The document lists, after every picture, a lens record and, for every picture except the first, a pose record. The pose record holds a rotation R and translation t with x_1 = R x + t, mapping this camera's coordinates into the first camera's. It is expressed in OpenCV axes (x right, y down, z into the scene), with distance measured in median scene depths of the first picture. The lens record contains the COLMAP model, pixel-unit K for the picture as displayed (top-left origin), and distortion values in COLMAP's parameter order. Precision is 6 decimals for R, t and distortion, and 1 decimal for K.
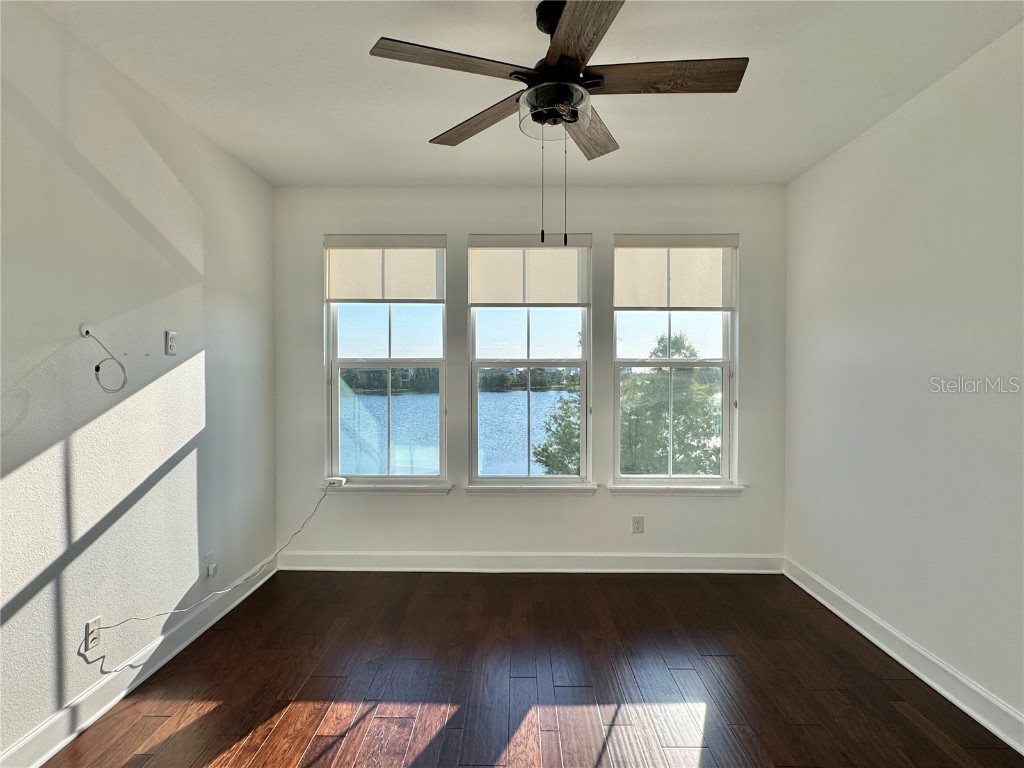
lens RADIAL K [[540.6, 0, 511.5], [0, 540.6, 388.7], [0, 0, 1]] dist [-0.016950, 0.000103]
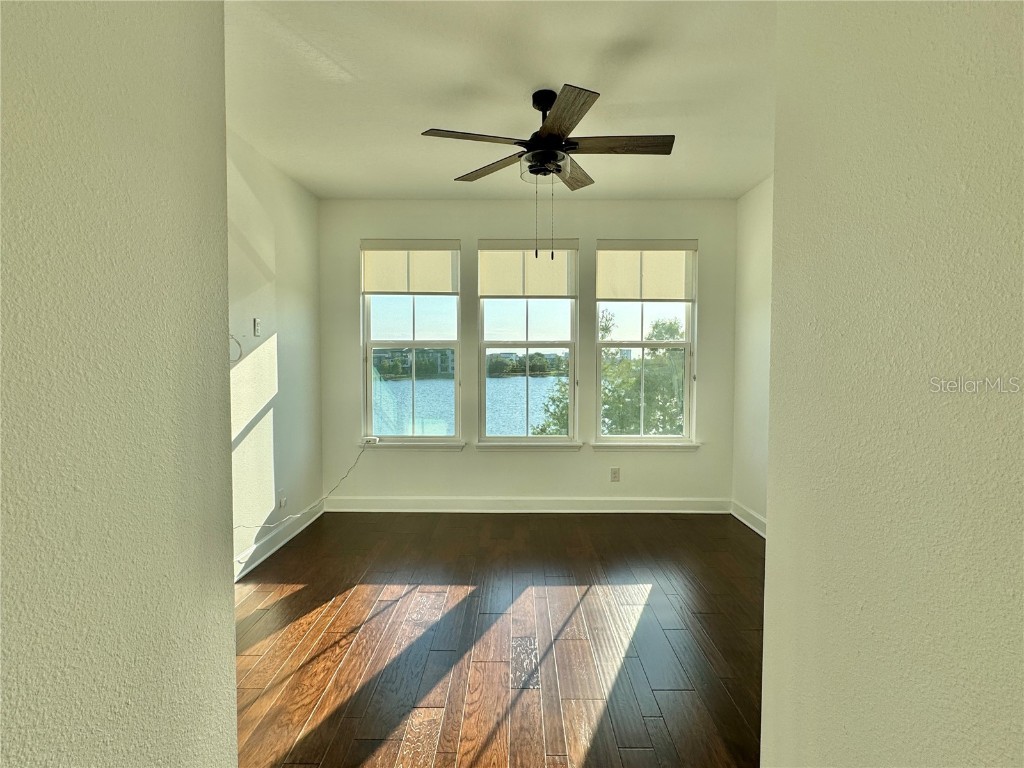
lens RADIAL K [[540.6, 0, 514.3], [0, 540.6, 384.8], [0, 0, 1]] dist [-0.016950, 0.000103]
pose [[0.999983, 0.000714, 0.005835, -0.006679], [-0.000826, 0.999815, 0.019212, 0.028742], [-0.005821, -0.019216, 0.999798, -0.313673]]
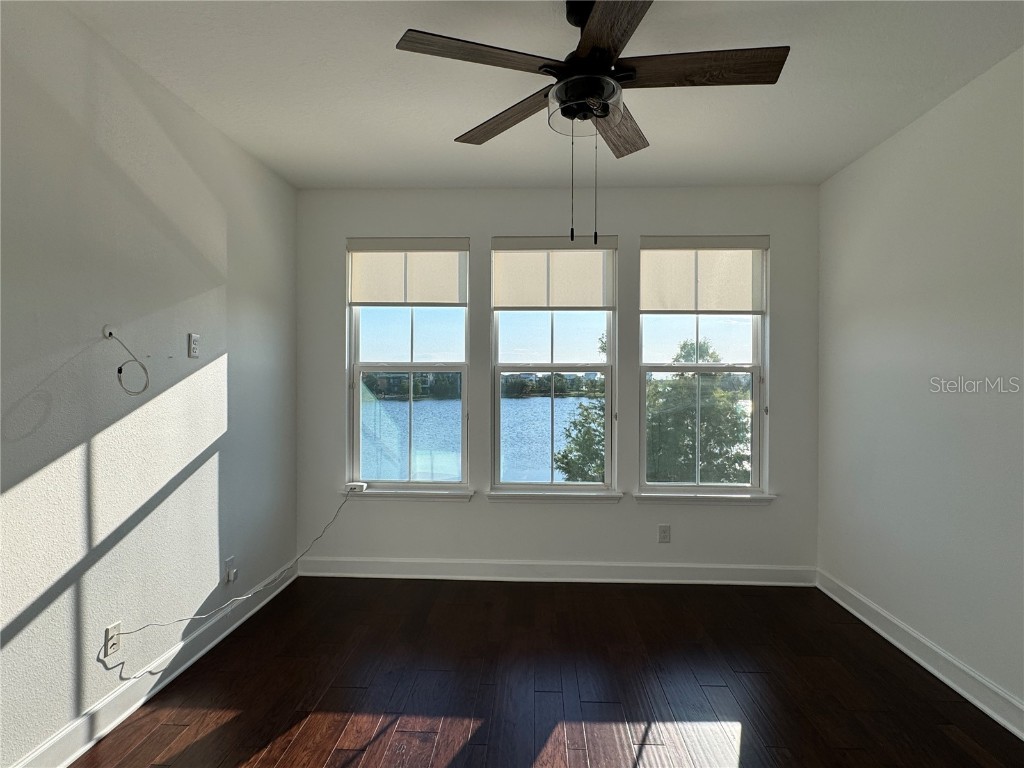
lens RADIAL K [[540.6, 0, 514.1], [0, 540.6, 389.2], [0, 0, 1]] dist [-0.016950, 0.000103]
pose [[0.999542, 0.003749, -0.030034, -0.011012], [-0.004060, 0.999939, -0.010298, 0.003155], [0.029993, 0.010415, 0.999496, 0.023631]]
